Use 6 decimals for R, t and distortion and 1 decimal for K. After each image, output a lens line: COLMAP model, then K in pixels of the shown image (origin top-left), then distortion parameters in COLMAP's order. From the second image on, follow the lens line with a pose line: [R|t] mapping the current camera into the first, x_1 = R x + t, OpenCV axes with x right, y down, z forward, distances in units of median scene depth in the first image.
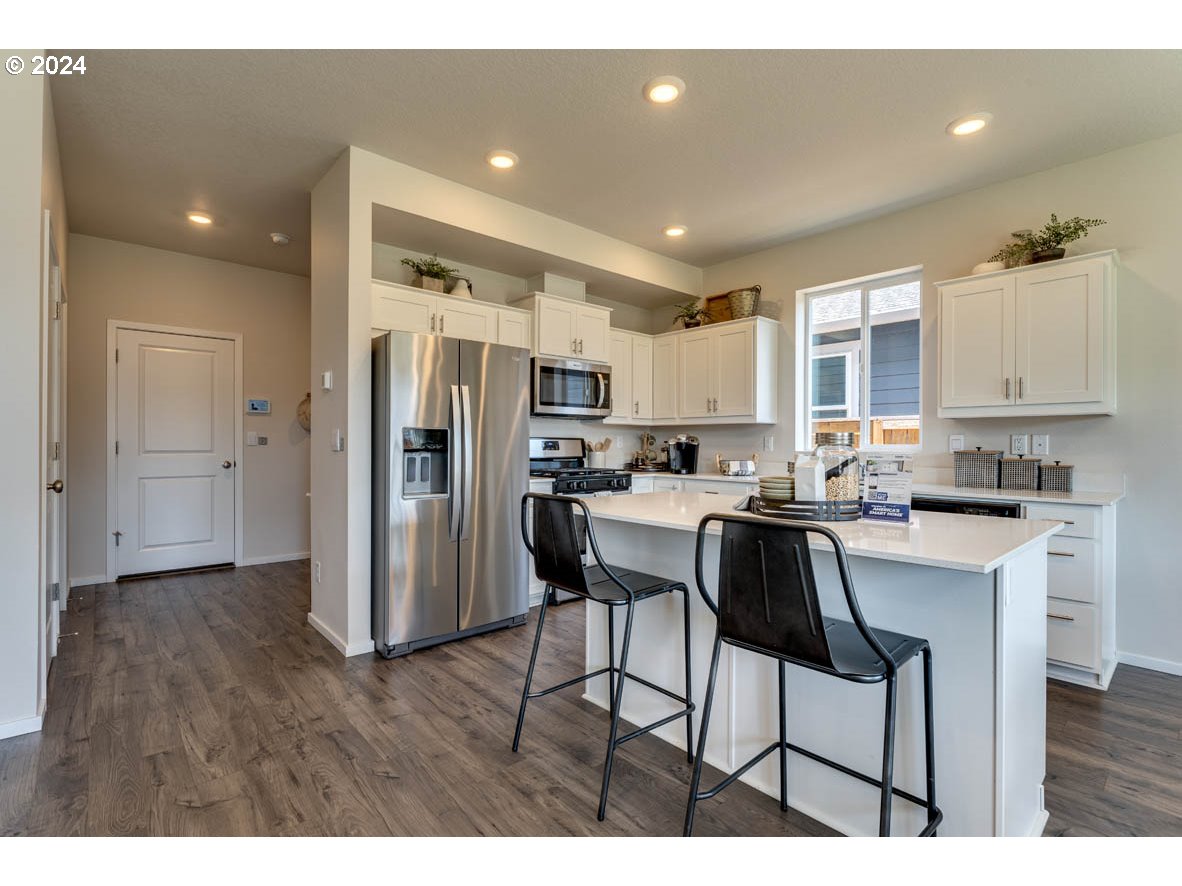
lens RADIAL K [[556.7, 0, 591.0], [0, 556.7, 443.0], [0, 0, 1]] dist [0.002375, 0.000211]
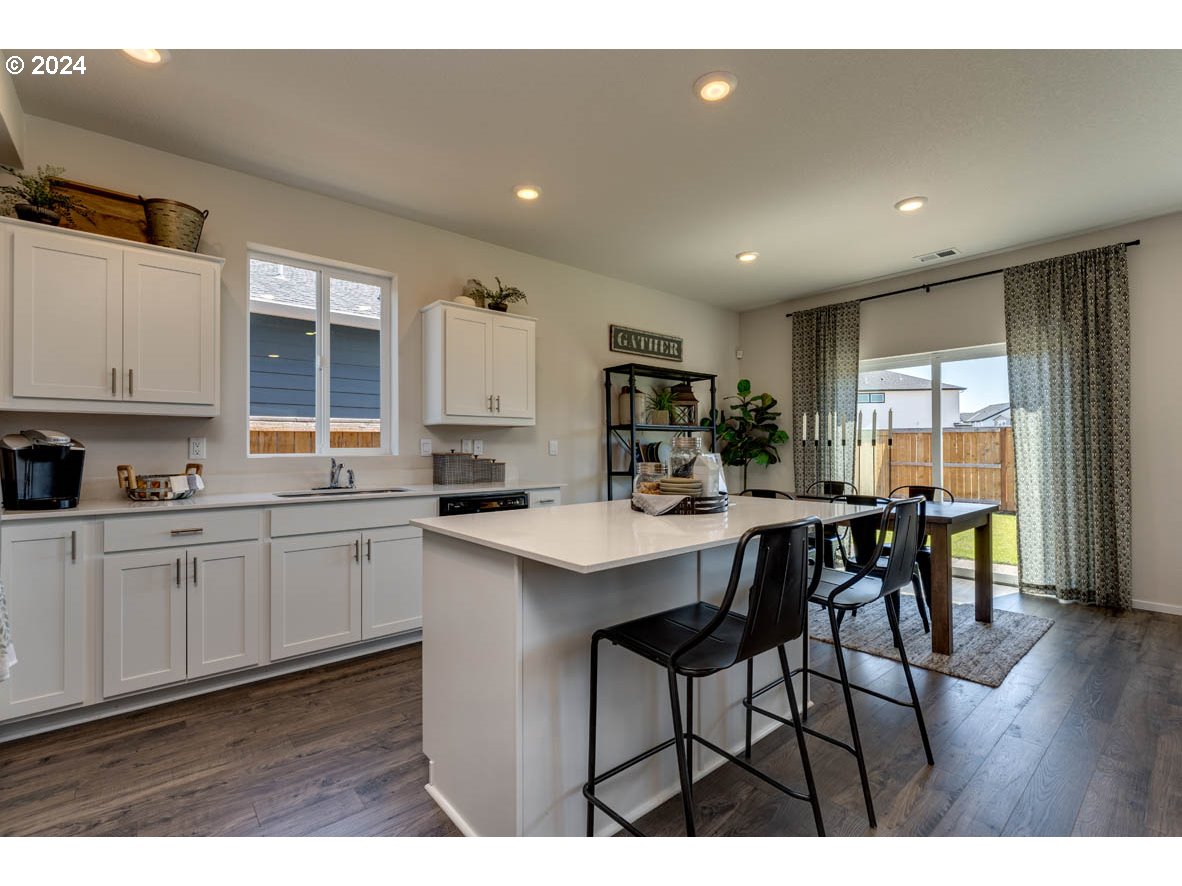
lens RADIAL K [[525.4, 0, 591.0], [0, 525.4, 443.0], [0, 0, 1]] dist [-0.000333, 0.000365]
pose [[0.032908, 0.004509, 0.999448, -0.319226], [0.002060, 0.999987, -0.004580, -0.000943], [-0.999456, 0.002210, 0.032898, 0.530651]]
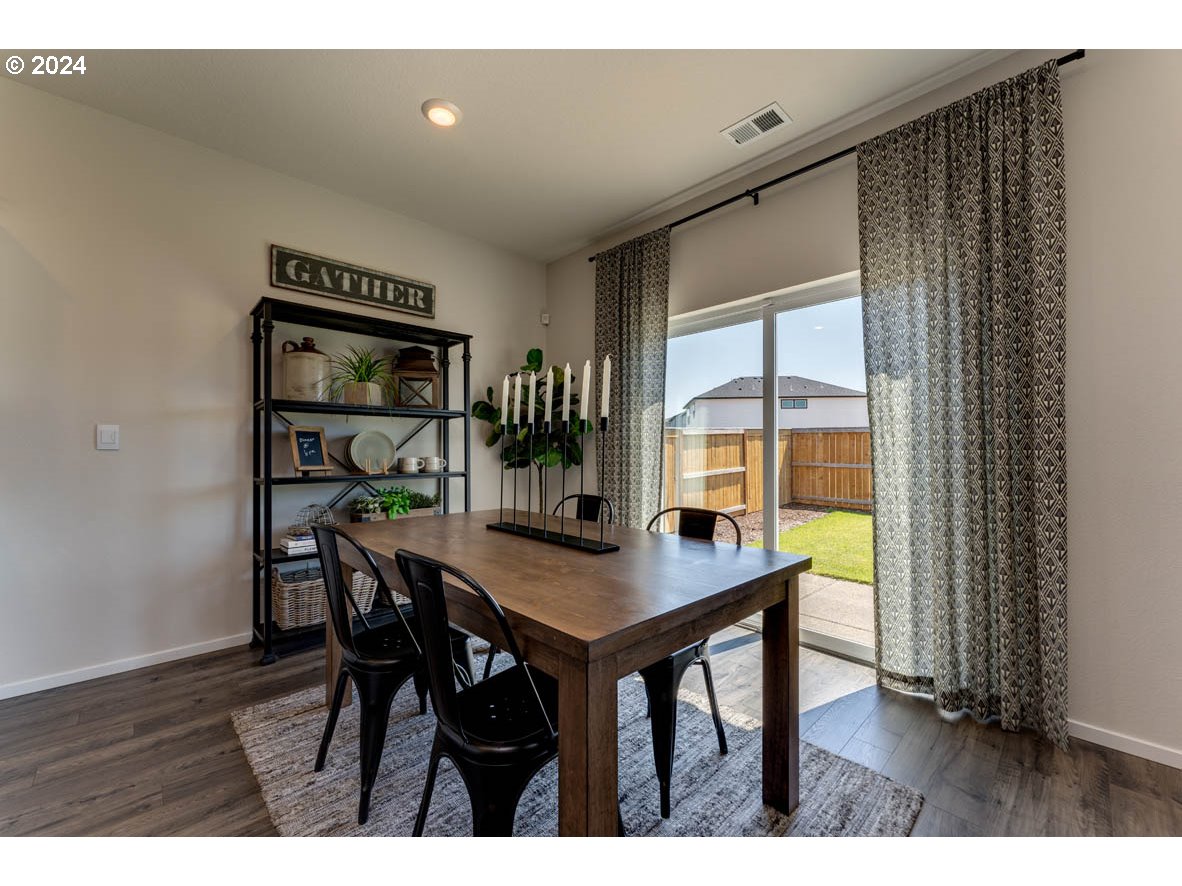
lens RADIAL K [[472.6, 0, 584.7], [0, 472.6, 444.3], [0, 0, 1]] dist [0.000118, -0.000012]
pose [[-0.025847, 0.004632, 0.999655, 0.173072], [-0.003503, 0.999983, -0.004724, 0.012548], [-0.999660, -0.003624, -0.025830, 0.102061]]
